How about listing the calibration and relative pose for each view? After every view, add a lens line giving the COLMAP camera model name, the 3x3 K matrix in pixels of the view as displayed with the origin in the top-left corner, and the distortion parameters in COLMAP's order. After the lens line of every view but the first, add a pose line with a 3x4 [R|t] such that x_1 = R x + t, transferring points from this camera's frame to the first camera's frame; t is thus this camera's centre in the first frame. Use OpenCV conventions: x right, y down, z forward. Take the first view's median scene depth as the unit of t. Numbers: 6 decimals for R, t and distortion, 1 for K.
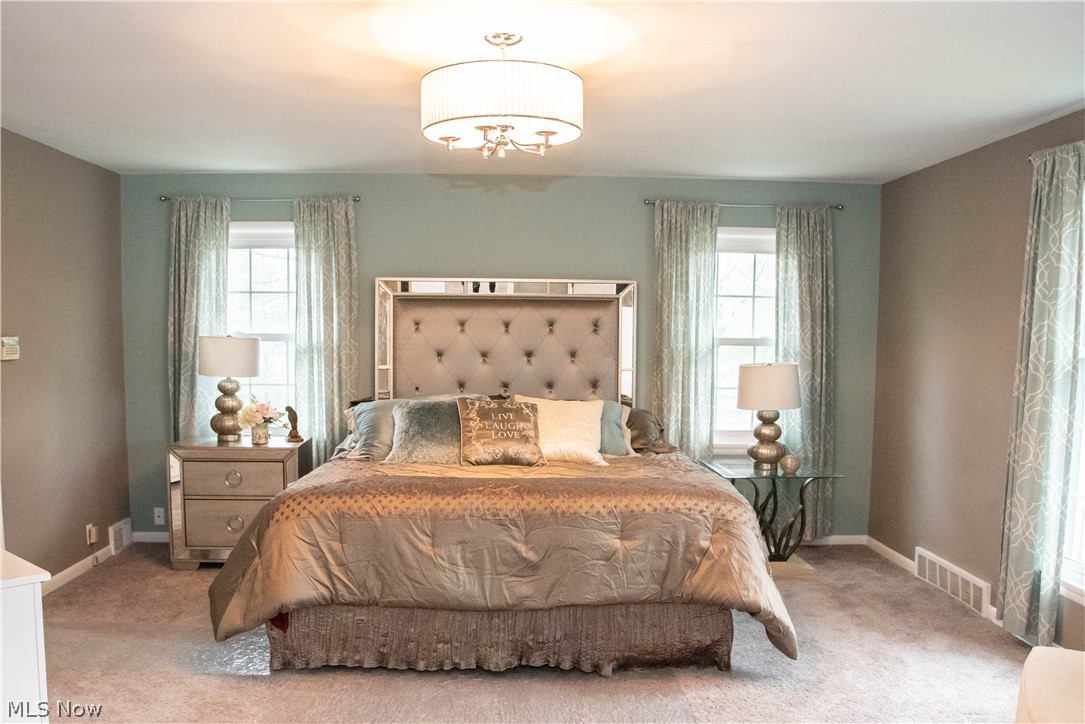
lens RADIAL K [[918.6, 0, 545.6], [0, 918.6, 455.1], [0, 0, 1]] dist [-0.108134, 0.004188]
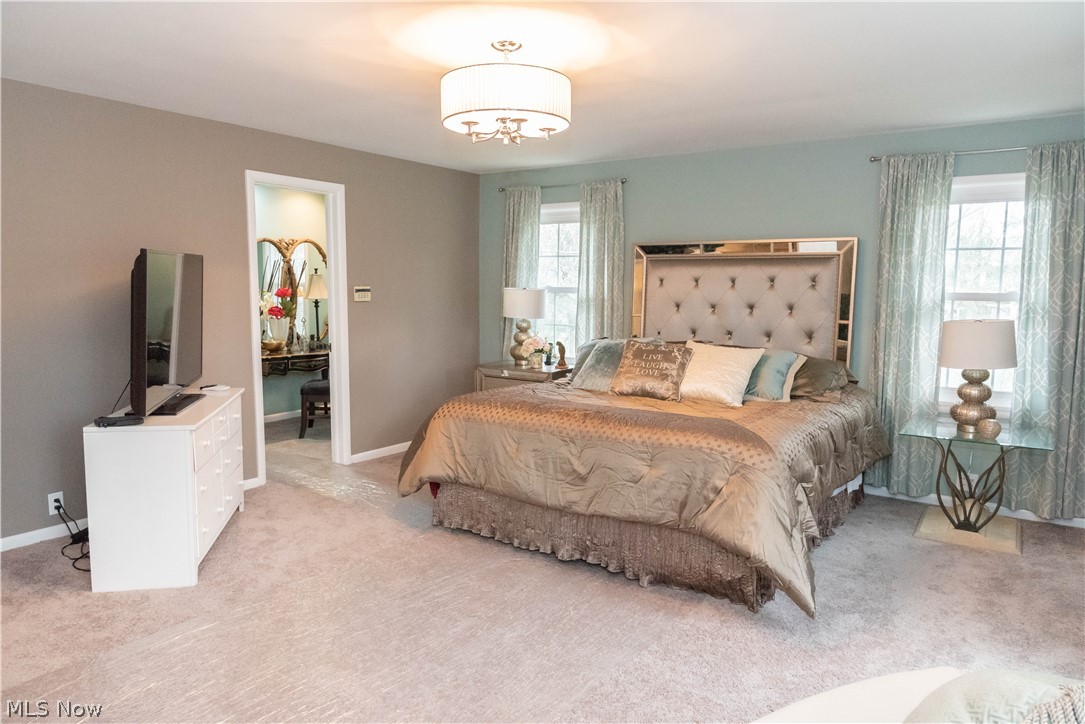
lens RADIAL K [[724.7, 0, 523.8], [0, 724.7, 380.7], [0, 0, 1]] dist [0.030597, -0.021682]
pose [[0.799079, 0.078837, -0.596035, 0.322002], [-0.084000, 0.996281, 0.019161, -0.012865], [0.595329, 0.034755, 0.802730, 0.117642]]
